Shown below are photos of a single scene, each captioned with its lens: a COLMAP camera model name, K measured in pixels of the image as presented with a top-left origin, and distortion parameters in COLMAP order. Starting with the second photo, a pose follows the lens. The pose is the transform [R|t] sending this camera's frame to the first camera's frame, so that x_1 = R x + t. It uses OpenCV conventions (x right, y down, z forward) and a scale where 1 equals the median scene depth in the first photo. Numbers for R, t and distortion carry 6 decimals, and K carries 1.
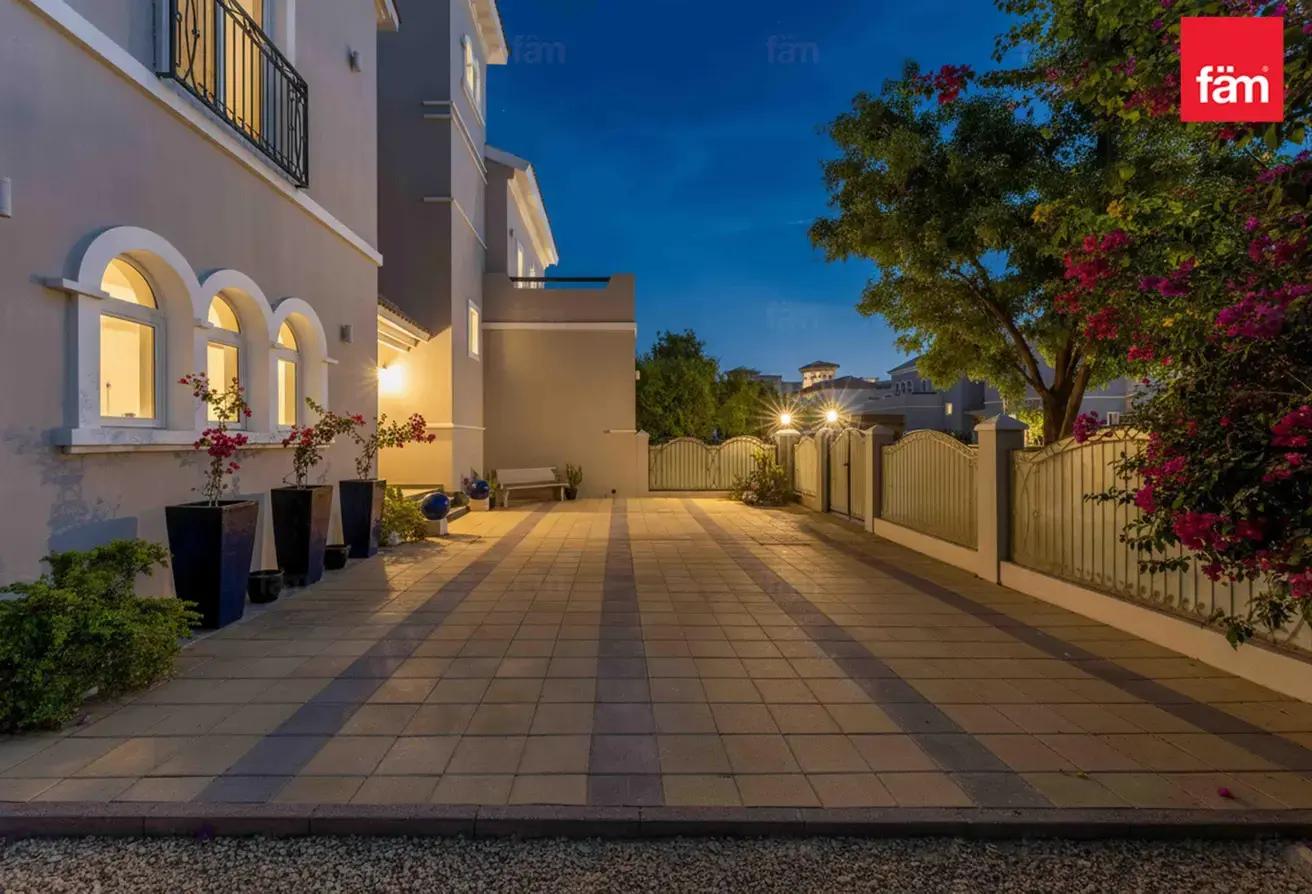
lens RADIAL K [[559.0, 0, 627.1], [0, 559.0, 454.6], [0, 0, 1]] dist [0.024318, -0.000062]
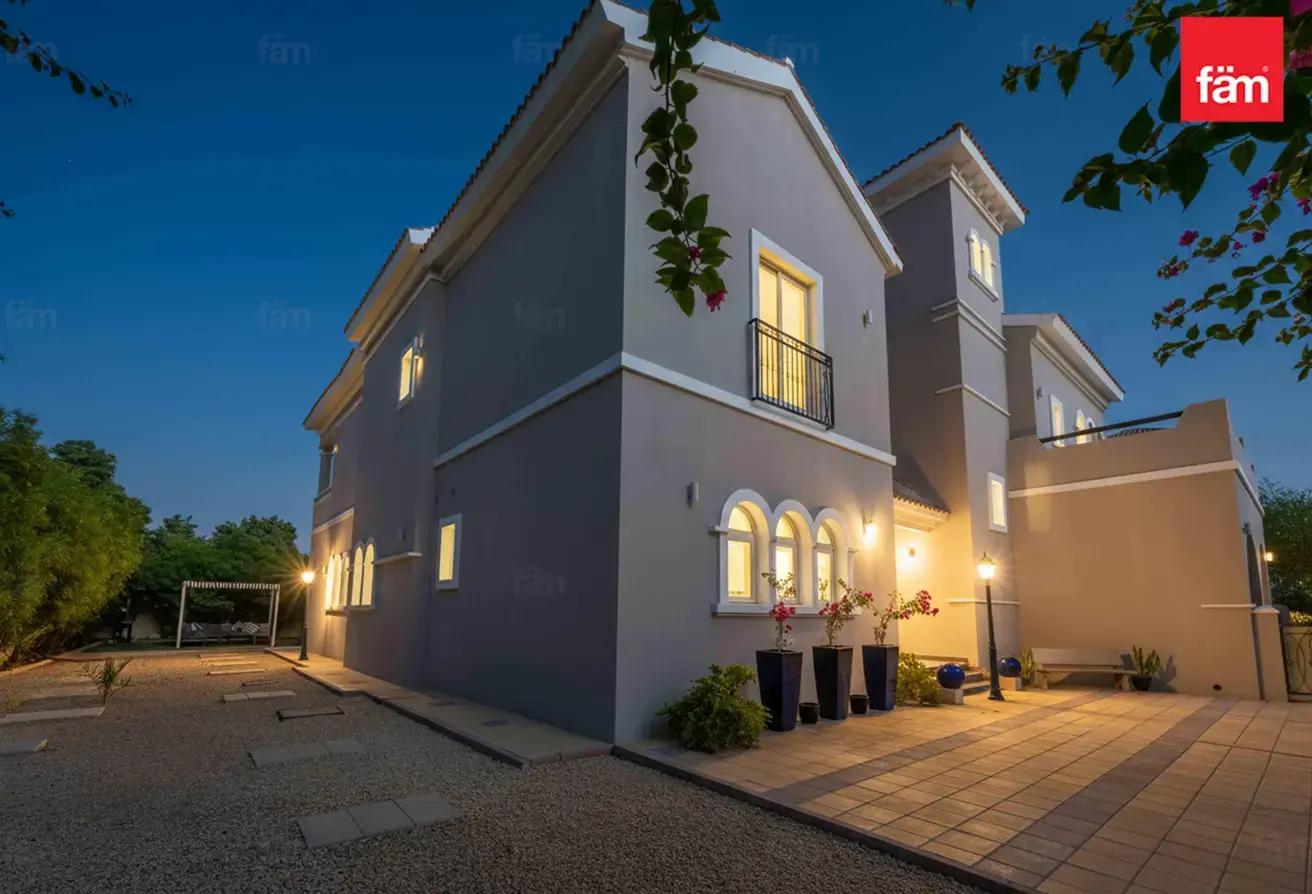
lens RADIAL K [[533.0, 0, 648.3], [0, 533.0, 436.3], [0, 0, 1]] dist [0.002343, 0.000025]
pose [[0.622853, -0.242042, -0.743956, 0.206419], [-0.030765, 0.942624, -0.332434, 0.015382], [0.781734, 0.229945, 0.579670, -0.206763]]
